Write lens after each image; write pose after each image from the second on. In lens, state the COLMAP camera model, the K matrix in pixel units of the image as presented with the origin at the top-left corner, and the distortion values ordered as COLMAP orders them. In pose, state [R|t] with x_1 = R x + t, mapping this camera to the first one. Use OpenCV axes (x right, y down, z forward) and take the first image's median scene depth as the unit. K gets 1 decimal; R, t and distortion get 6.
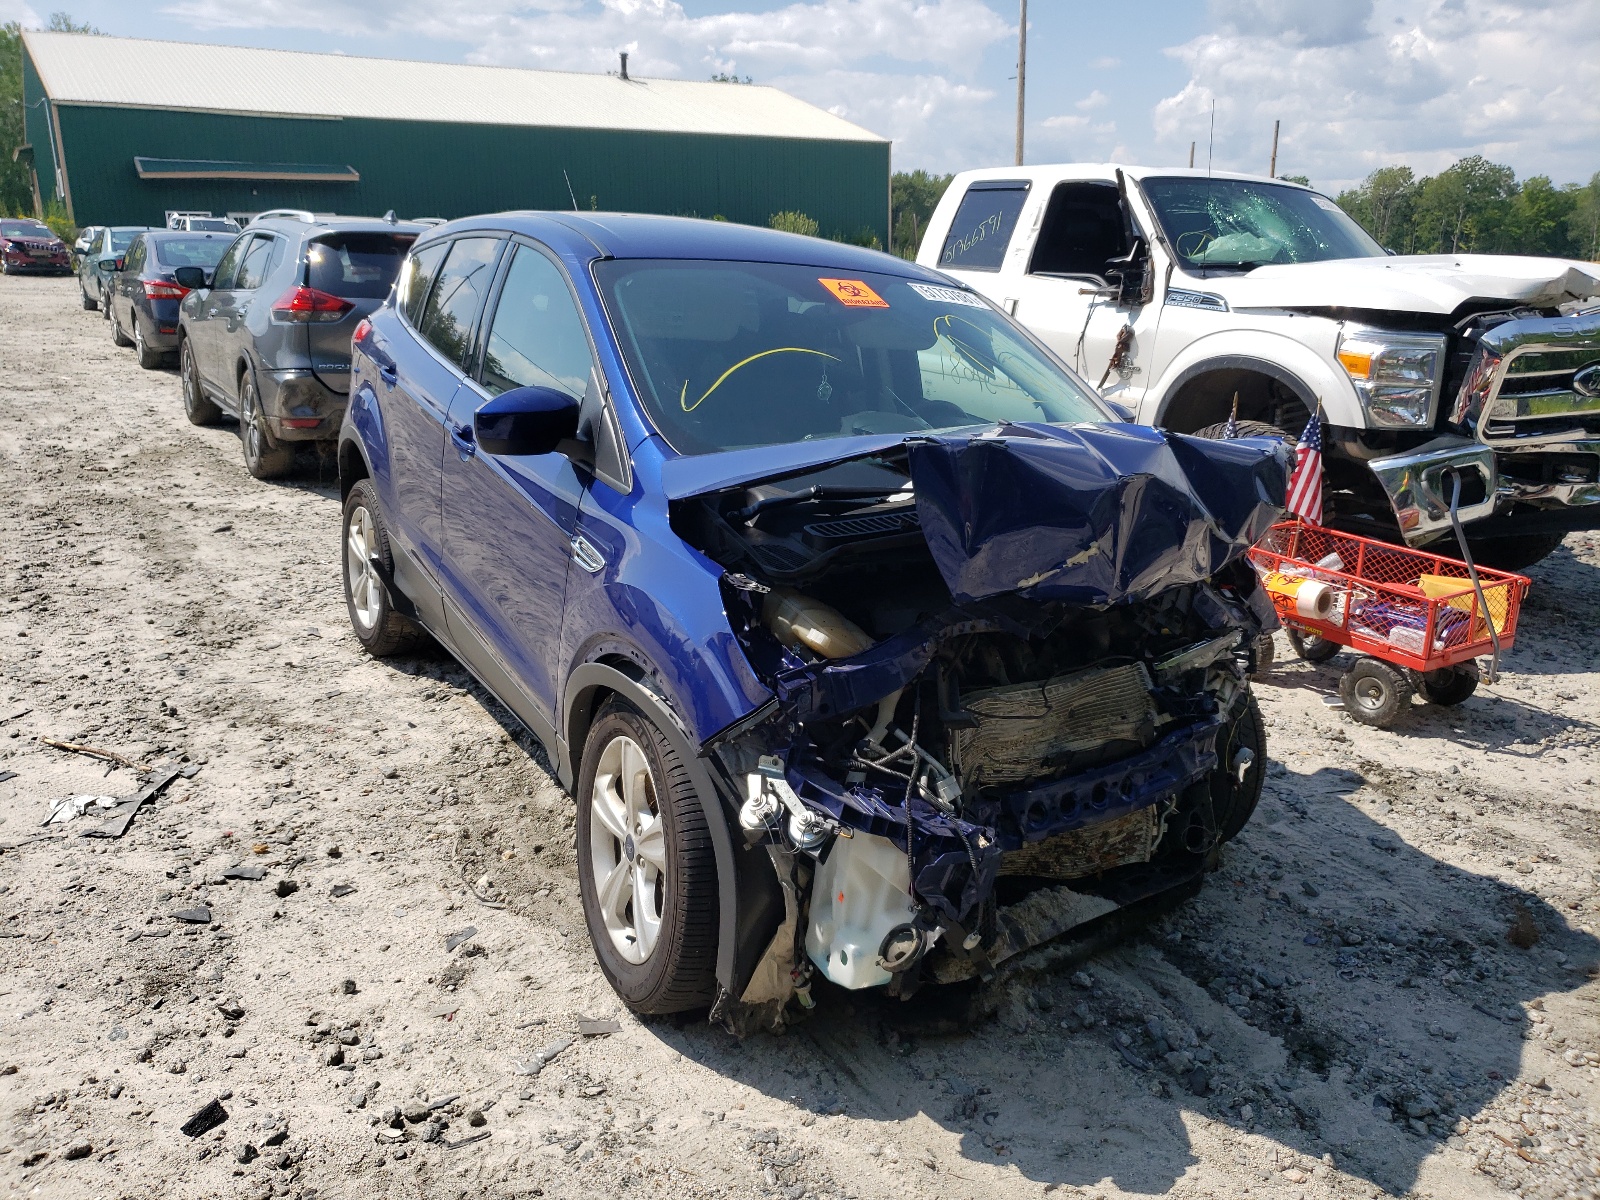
lens RADIAL K [[1258.6, 0, 804.0], [0, 1258.6, 607.6], [0, 0, 1]] dist [-0.007130, 0.028053]
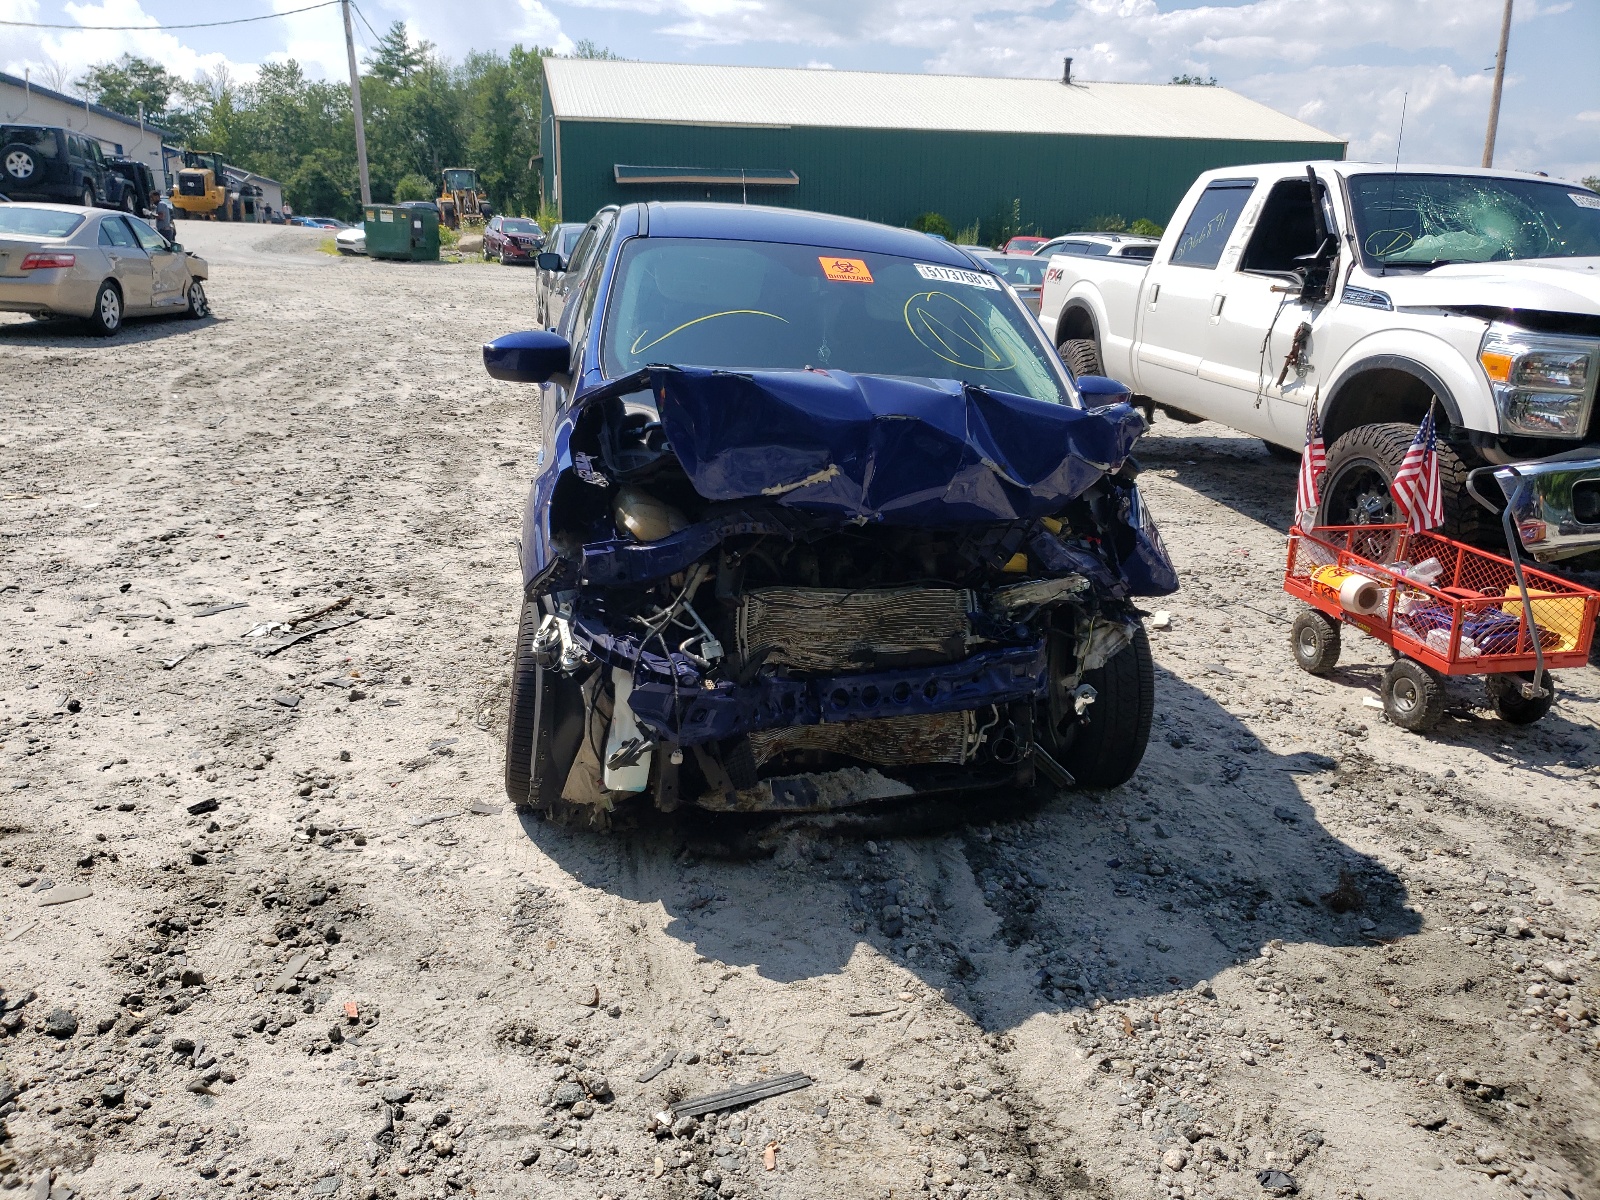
lens RADIAL K [[1258.6, 0, 797.5], [0, 1258.6, 596.2], [0, 0, 1]] dist [-0.007130, 0.028053]
pose [[0.938733, 0.106417, -0.327804, 0.274547], [-0.110094, 0.993894, 0.007376, 0.032049], [0.326587, 0.029165, 0.944717, -0.074283]]
